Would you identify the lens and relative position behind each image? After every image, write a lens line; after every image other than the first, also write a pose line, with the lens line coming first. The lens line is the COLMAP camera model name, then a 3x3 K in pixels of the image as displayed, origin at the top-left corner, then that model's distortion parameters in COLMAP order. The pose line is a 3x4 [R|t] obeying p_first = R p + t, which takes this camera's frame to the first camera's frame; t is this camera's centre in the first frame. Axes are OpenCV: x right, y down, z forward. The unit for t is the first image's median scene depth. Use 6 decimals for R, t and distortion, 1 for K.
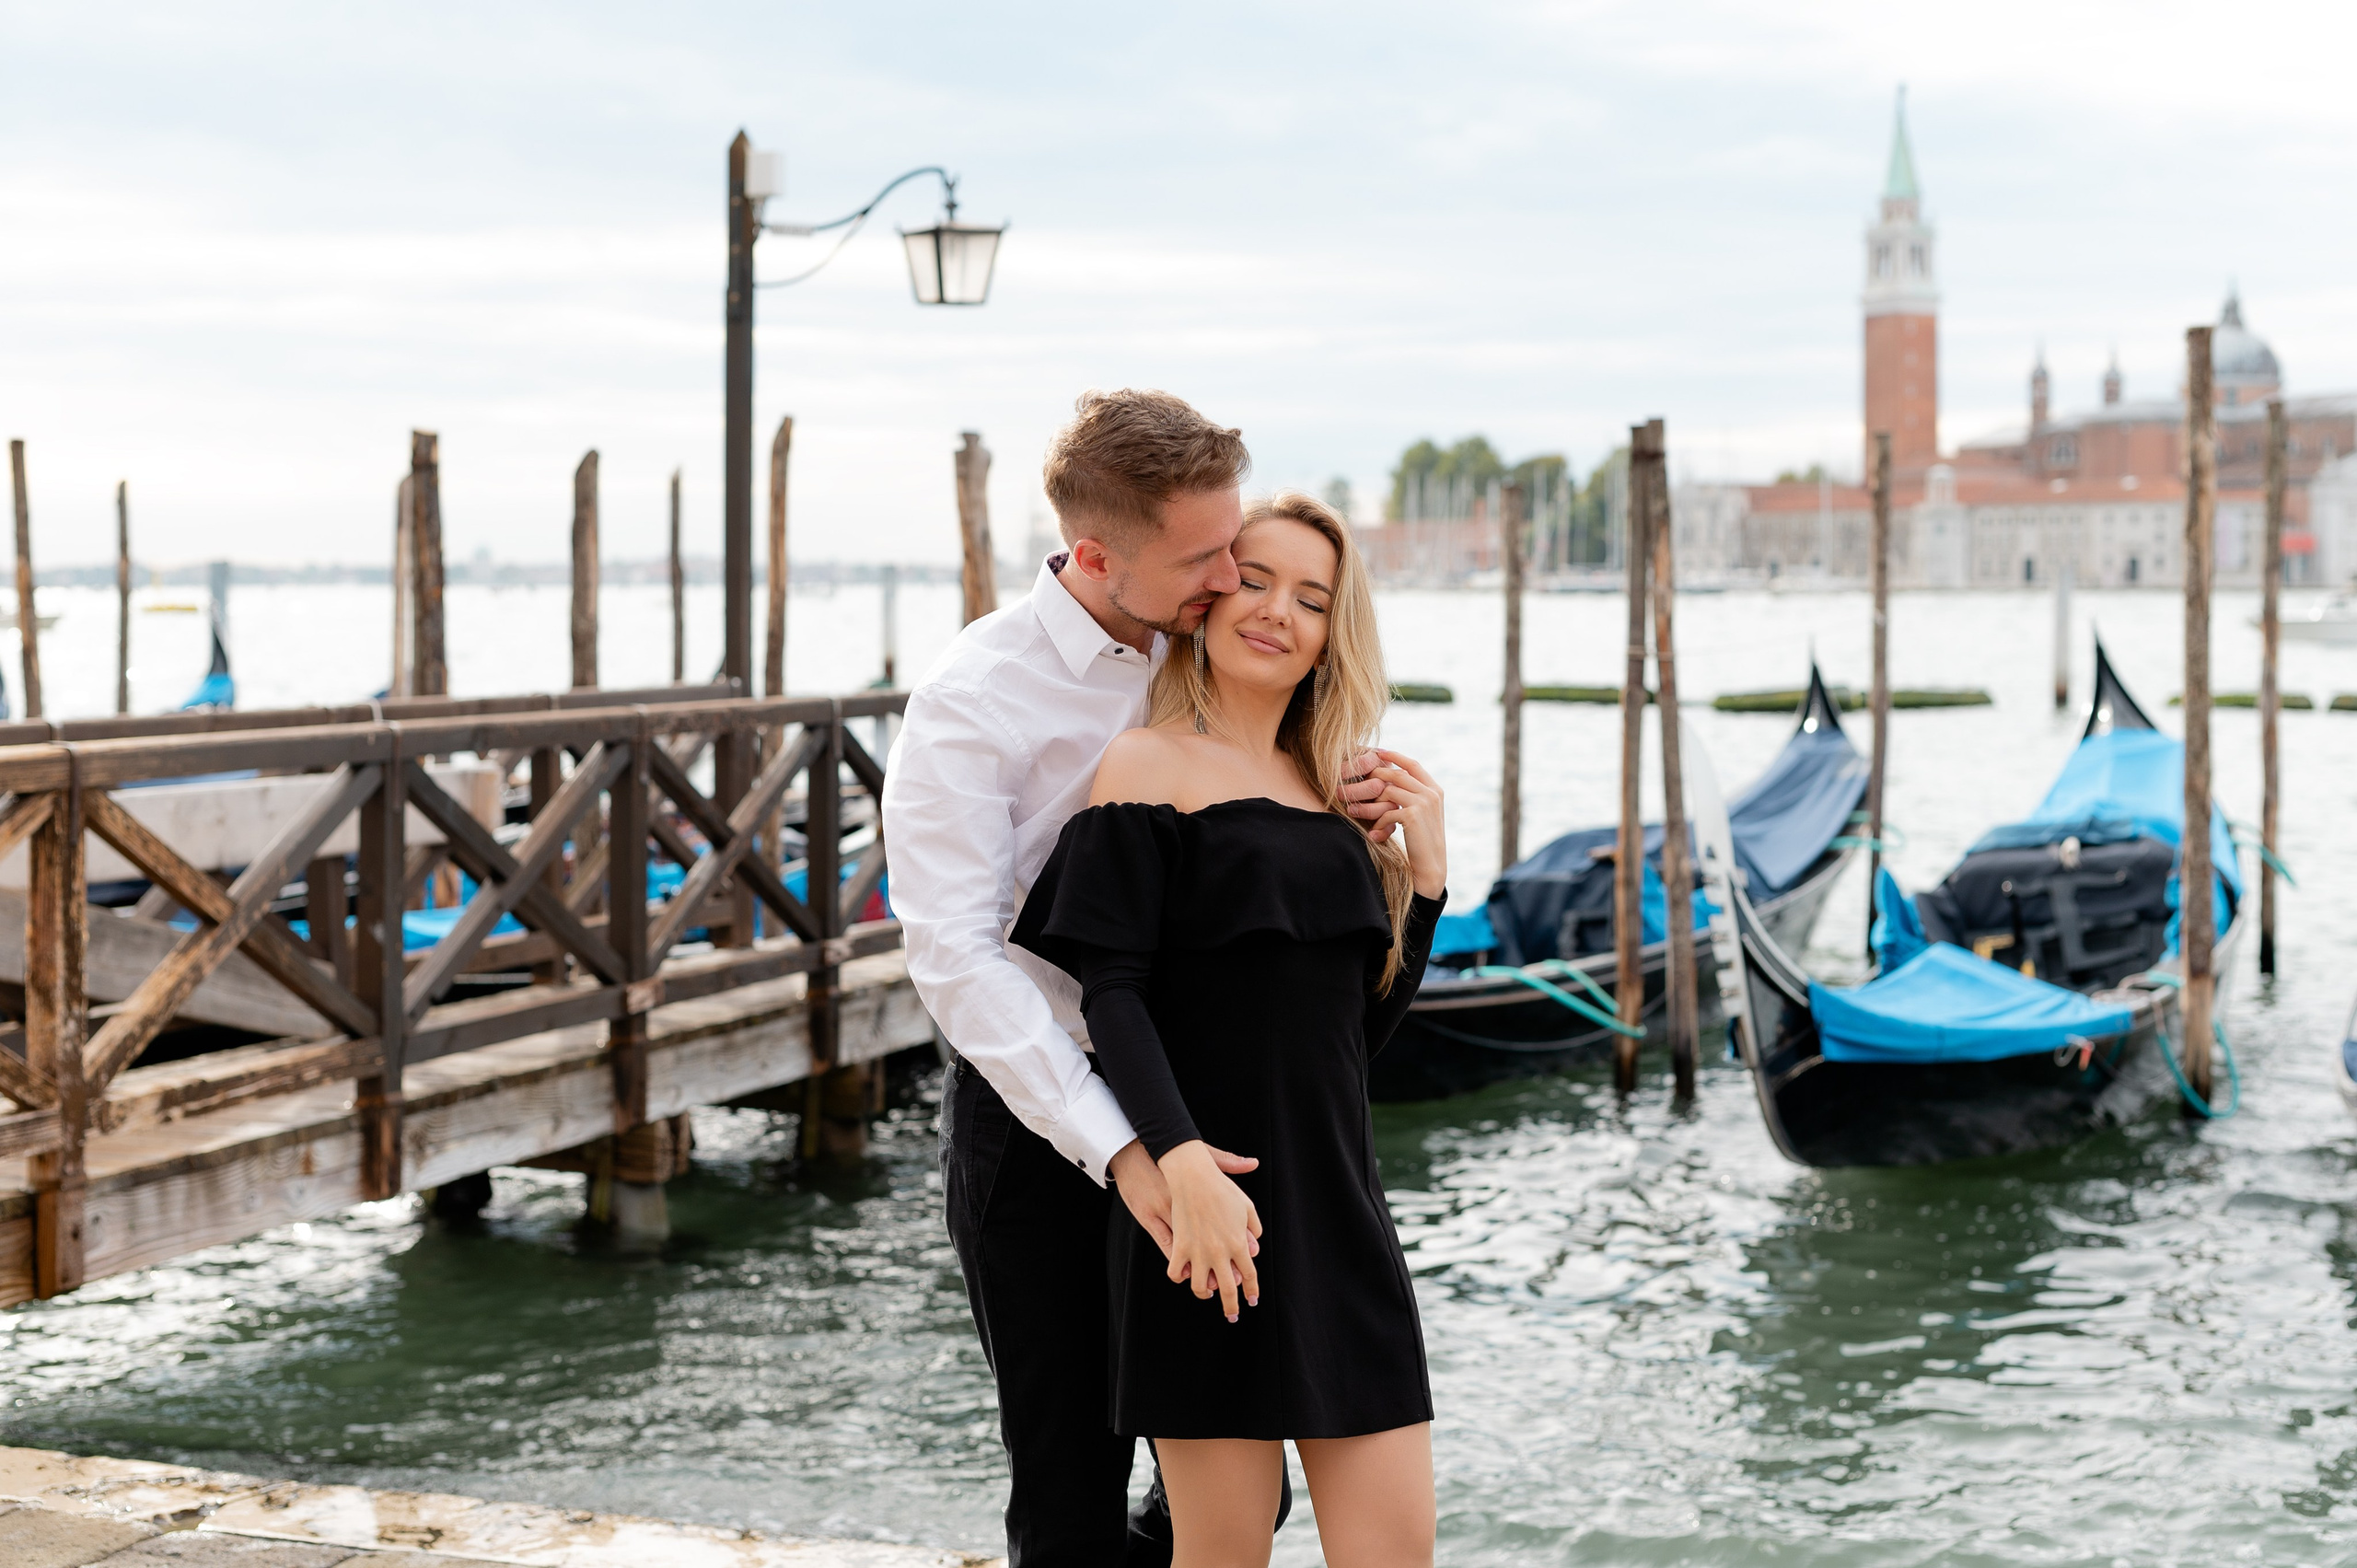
lens RADIAL K [[3367.6, 0, 1226.3], [0, 3367.6, 780.1], [0, 0, 1]] dist [-0.002780, 0.059926]
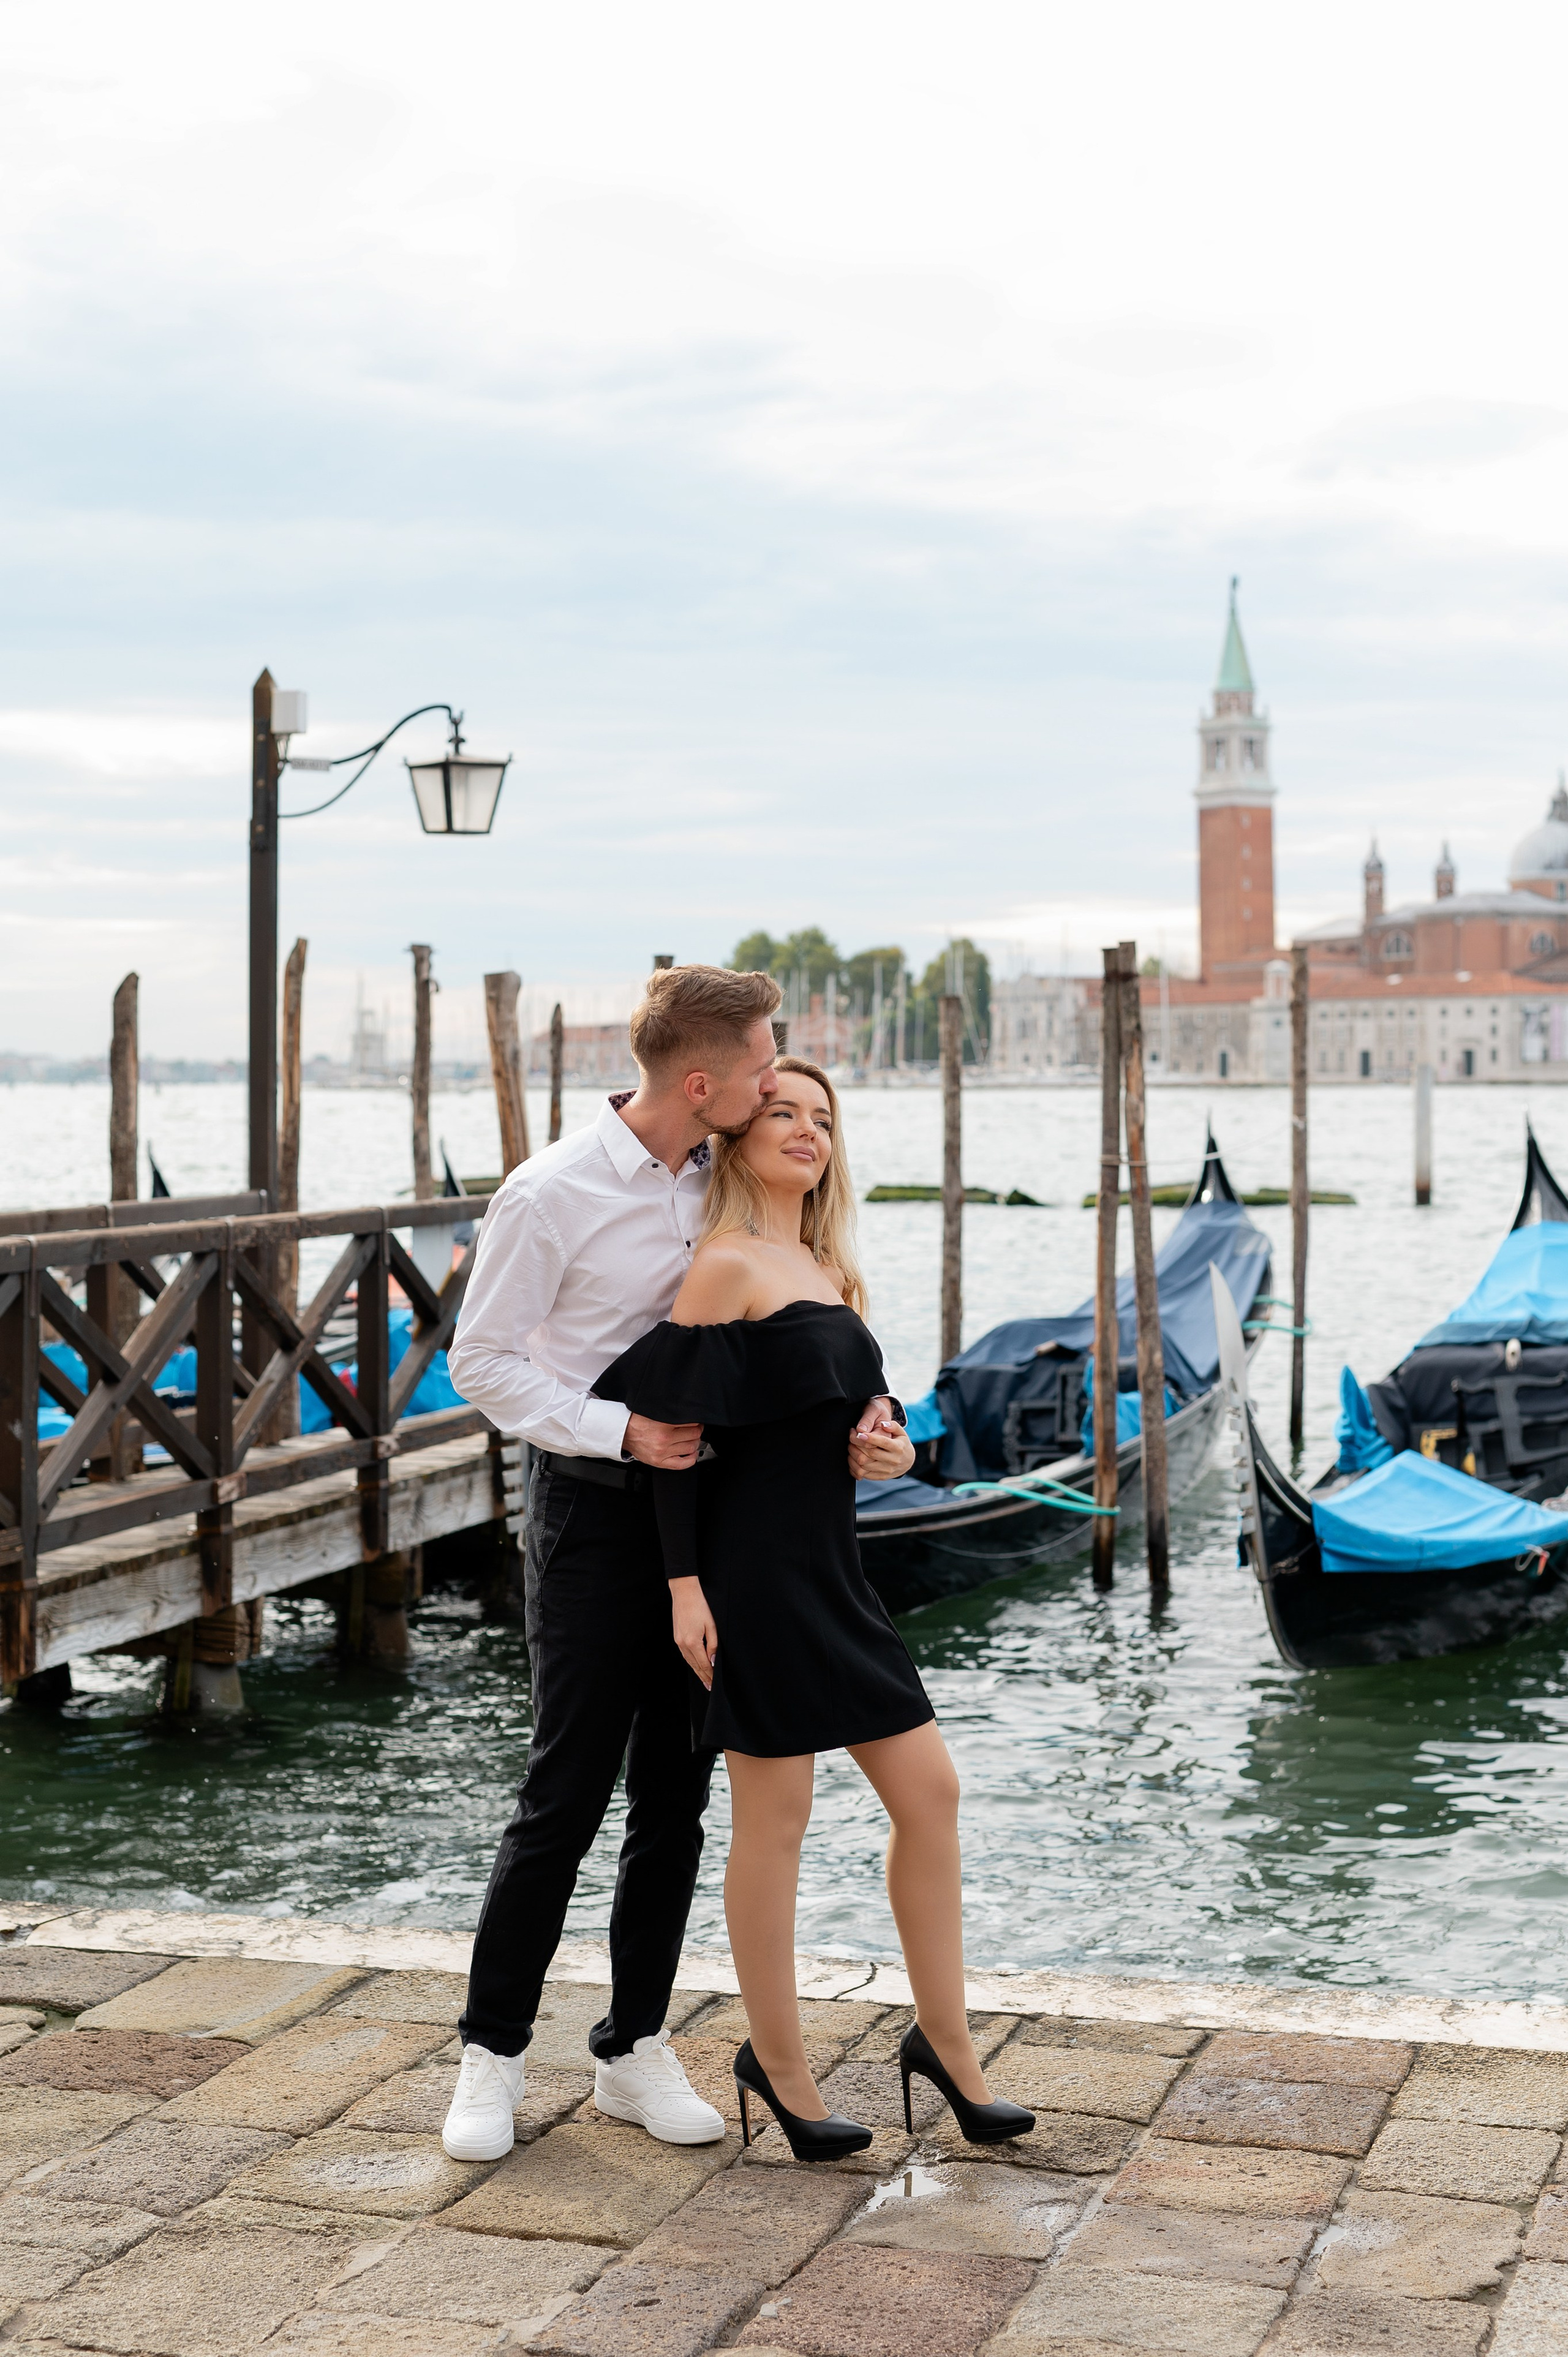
lens RADIAL K [[3446.3, 0, 782.1], [0, 3446.3, 1209.9], [0, 0, 1]] dist [-0.000633, 0.056303]
pose [[0.997622, -0.006669, 0.068598, -0.057952], [0.008043, 0.999772, -0.019760, -0.001130], [-0.068450, 0.020264, 0.997449, -0.086776]]
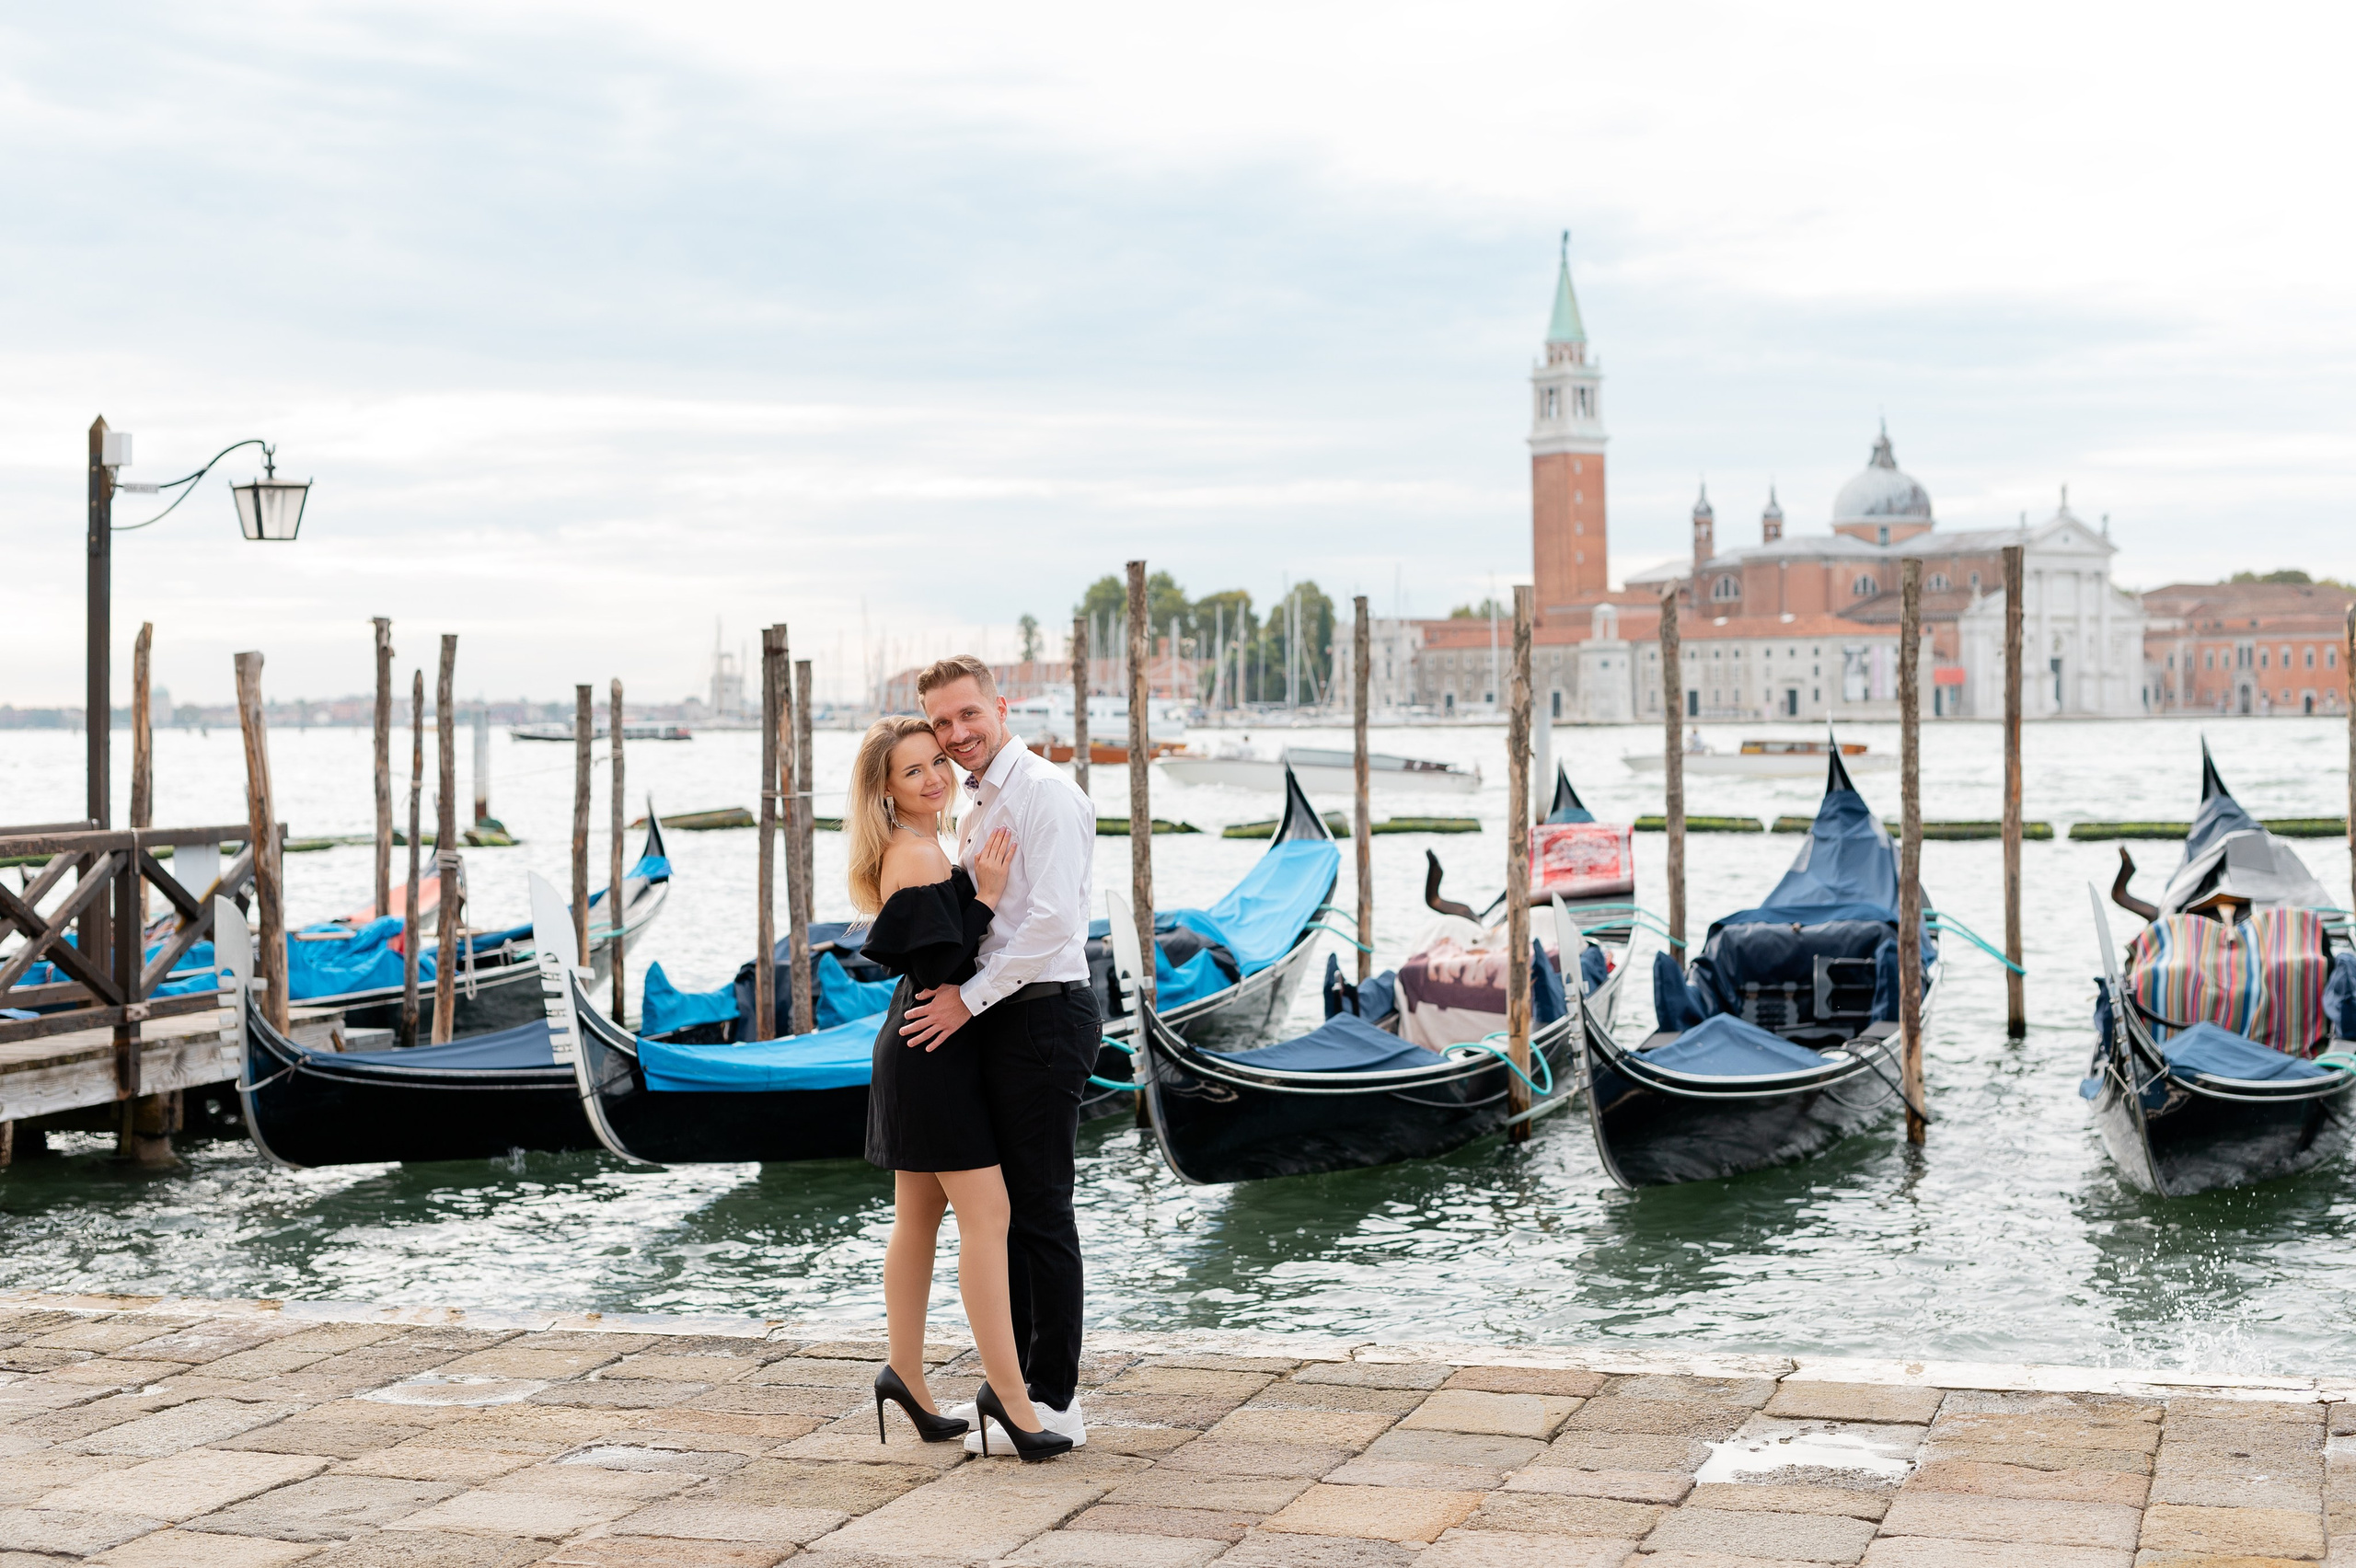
lens RADIAL K [[3444.6, 0, 1228.7], [0, 3444.6, 782.5], [0, 0, 1]] dist [-0.000633, 0.056303]
pose [[0.997062, -0.008177, 0.076157, 0.205268], [0.011168, 0.999180, -0.038929, 0.014441], [-0.075776, 0.039665, 0.996336, -0.421224]]
